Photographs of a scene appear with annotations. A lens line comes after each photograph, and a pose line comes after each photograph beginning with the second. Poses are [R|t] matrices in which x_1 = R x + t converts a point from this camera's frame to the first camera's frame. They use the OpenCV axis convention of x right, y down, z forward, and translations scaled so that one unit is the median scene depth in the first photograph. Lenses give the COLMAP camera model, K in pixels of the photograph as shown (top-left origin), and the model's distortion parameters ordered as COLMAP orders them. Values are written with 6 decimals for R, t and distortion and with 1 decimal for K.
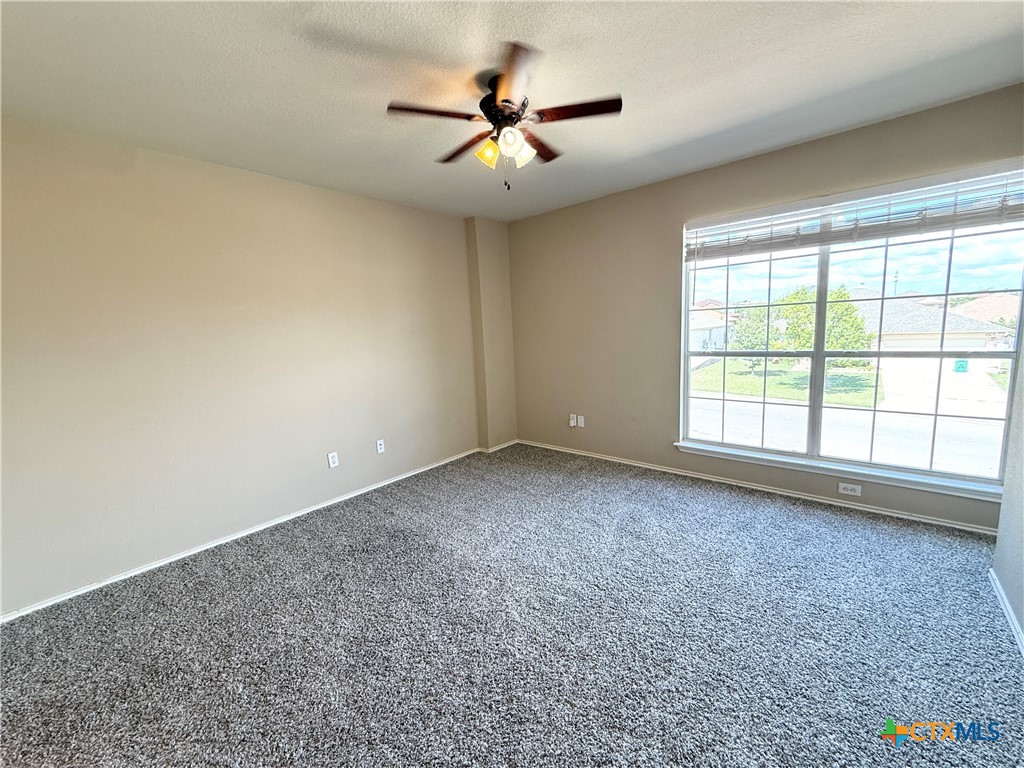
lens RADIAL K [[409.8, 0, 507.8], [0, 409.8, 384.2], [0, 0, 1]] dist [0.000959, 0.000063]
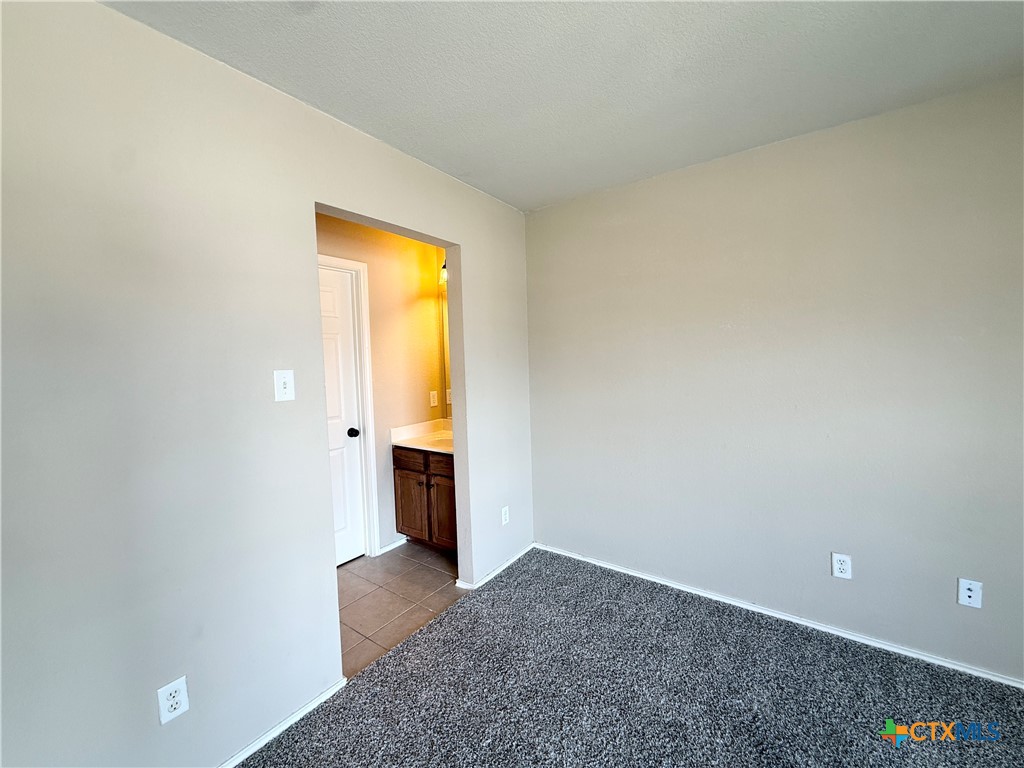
lens RADIAL K [[409.8, 0, 507.8], [0, 409.8, 384.2], [0, 0, 1]] dist [0.000959, 0.000063]
pose [[0.099420, 0.109866, -0.988962, 0.099312], [-0.113468, 0.988654, 0.098425, -0.087075], [0.988555, 0.102430, 0.110758, 0.412441]]
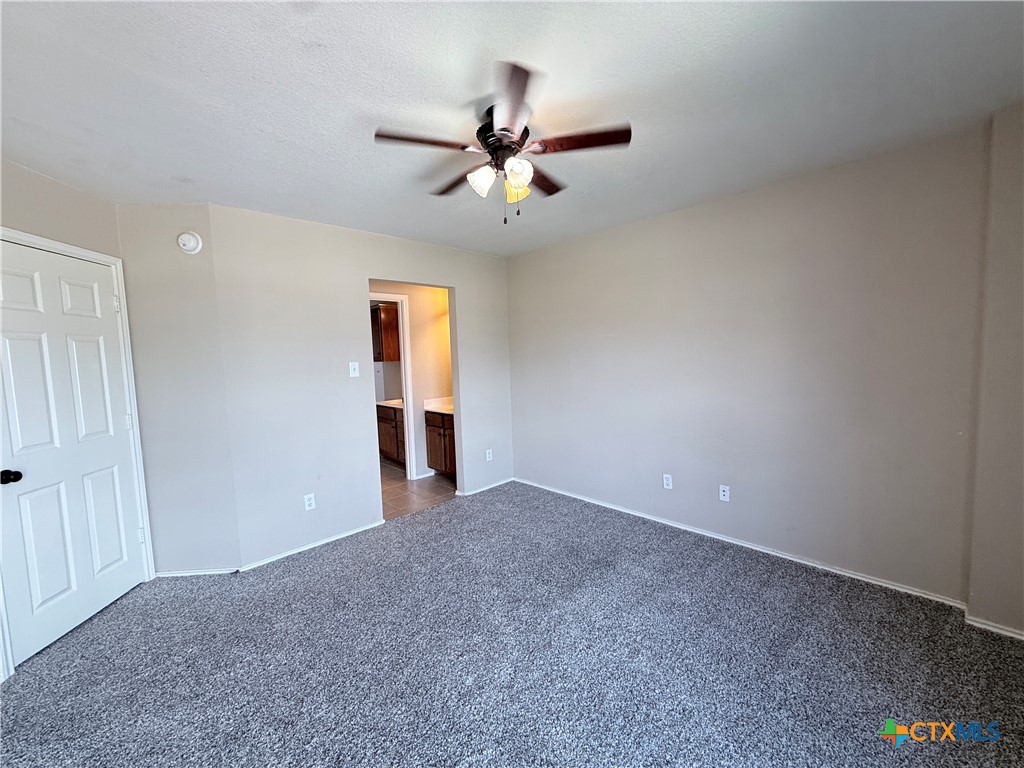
lens RADIAL K [[409.8, 0, 507.8], [0, 409.8, 384.2], [0, 0, 1]] dist [0.000959, 0.000063]
pose [[-0.085046, 0.128238, -0.988090, 0.567405], [-0.099578, 0.985624, 0.136489, -0.147978], [0.991389, 0.109999, -0.071054, 0.657092]]
